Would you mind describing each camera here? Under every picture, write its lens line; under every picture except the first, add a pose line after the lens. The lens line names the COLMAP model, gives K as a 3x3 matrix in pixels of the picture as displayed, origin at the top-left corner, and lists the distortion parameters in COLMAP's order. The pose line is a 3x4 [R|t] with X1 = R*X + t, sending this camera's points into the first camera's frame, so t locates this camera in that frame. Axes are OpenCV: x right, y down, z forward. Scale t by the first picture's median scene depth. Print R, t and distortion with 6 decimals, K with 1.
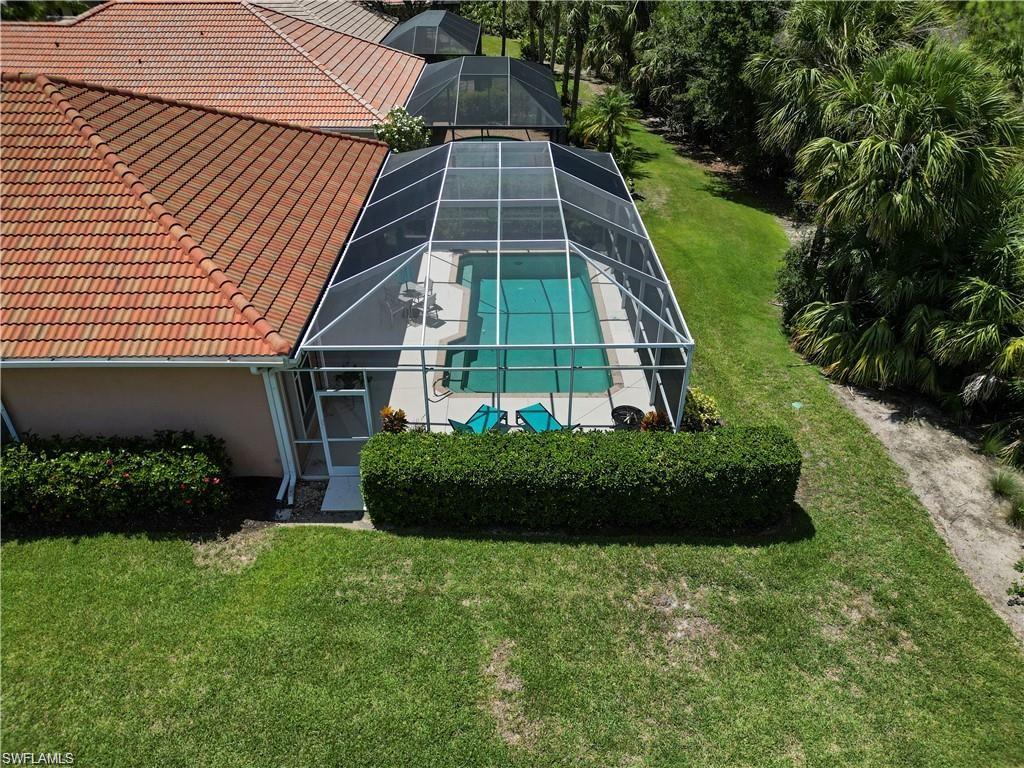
lens RADIAL K [[711.8, 0, 516.1], [0, 711.8, 377.5], [0, 0, 1]] dist [0.052157, -0.050358]
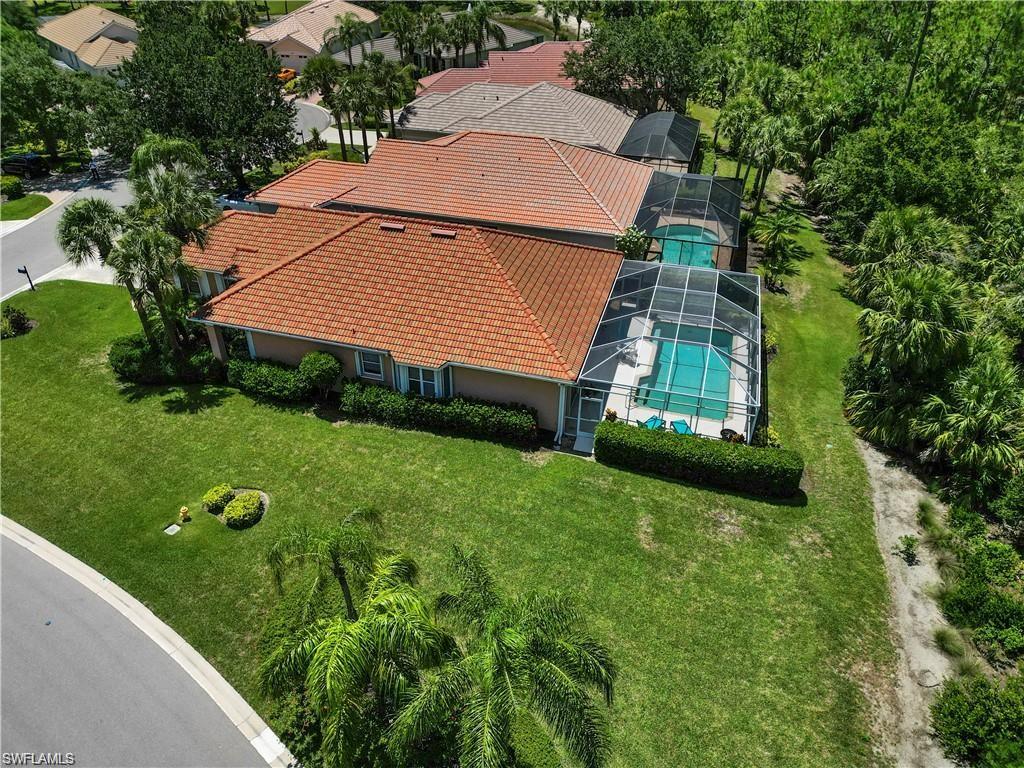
lens RADIAL K [[711.8, 0, 484.1], [0, 711.8, 385.3], [0, 0, 1]] dist [0.052157, -0.050358]
pose [[0.948960, 0.168997, -0.266300, 0.021136], [-0.160771, 0.985591, 0.052561, -0.080865], [0.271346, -0.007065, 0.962456, -1.173757]]
